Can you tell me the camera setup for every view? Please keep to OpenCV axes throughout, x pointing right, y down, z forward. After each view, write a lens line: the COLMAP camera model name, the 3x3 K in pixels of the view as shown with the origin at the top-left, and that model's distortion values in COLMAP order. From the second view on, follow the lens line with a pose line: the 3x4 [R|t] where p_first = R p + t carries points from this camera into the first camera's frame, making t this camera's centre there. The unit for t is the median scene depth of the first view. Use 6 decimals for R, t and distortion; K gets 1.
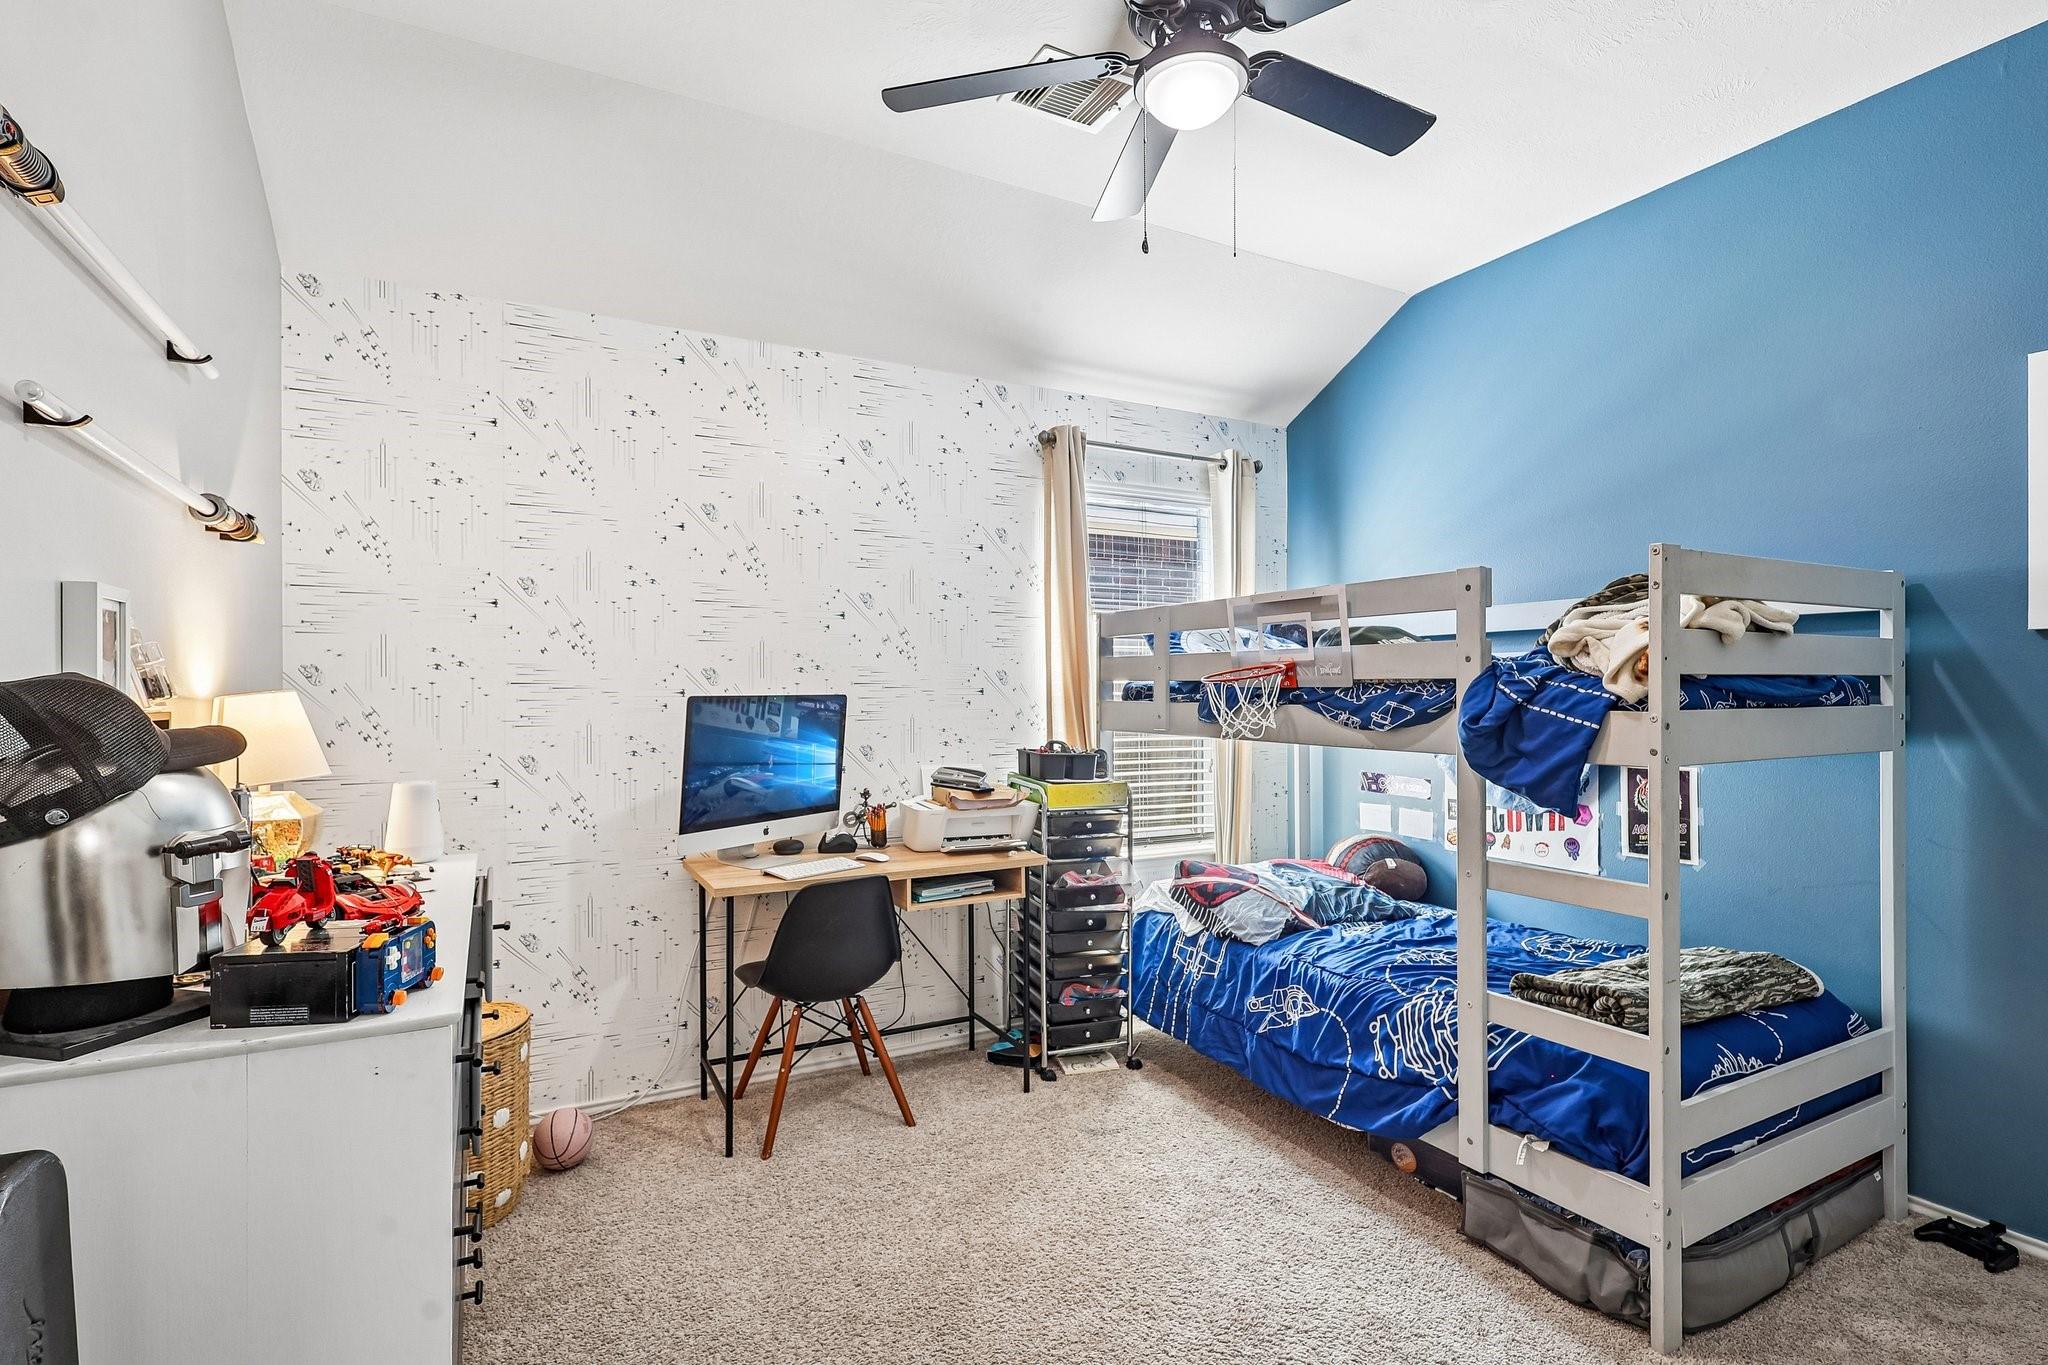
lens RADIAL K [[979.6, 0, 1026.4], [0, 979.6, 687.9], [0, 0, 1]] dist [-0.005346, 0.002631]
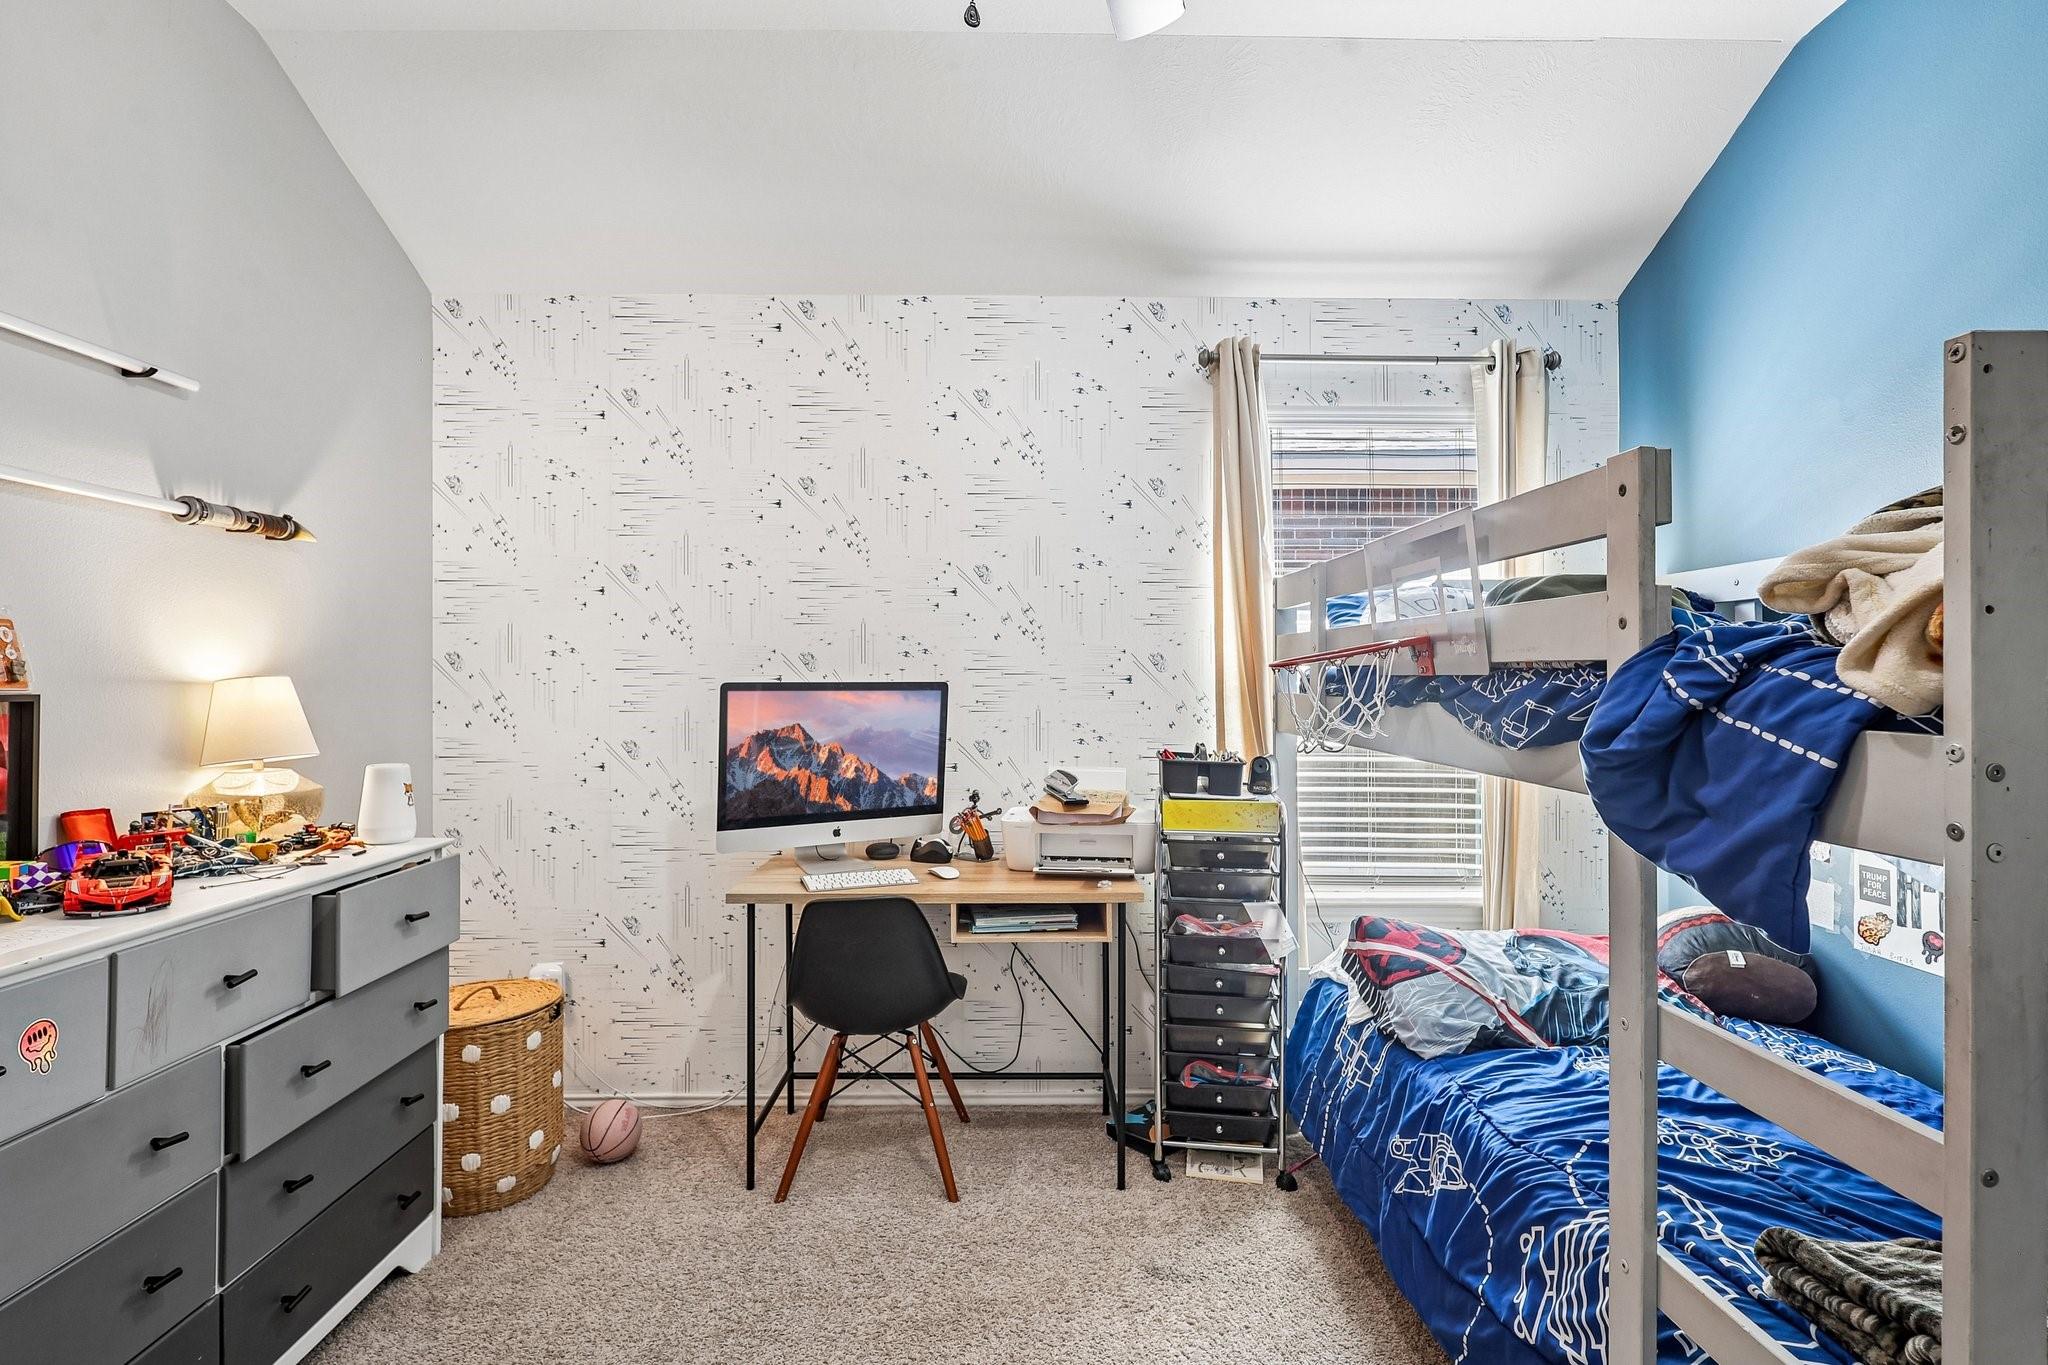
lens RADIAL K [[979.6, 0, 1021.7], [0, 979.6, 676.5], [0, 0, 1]] dist [-0.005346, 0.002631]
pose [[0.886137, 0.003837, -0.463407, 0.309582], [-0.003103, 0.999992, 0.002346, -0.000762], [0.463412, -0.000641, 0.886142, 0.281815]]
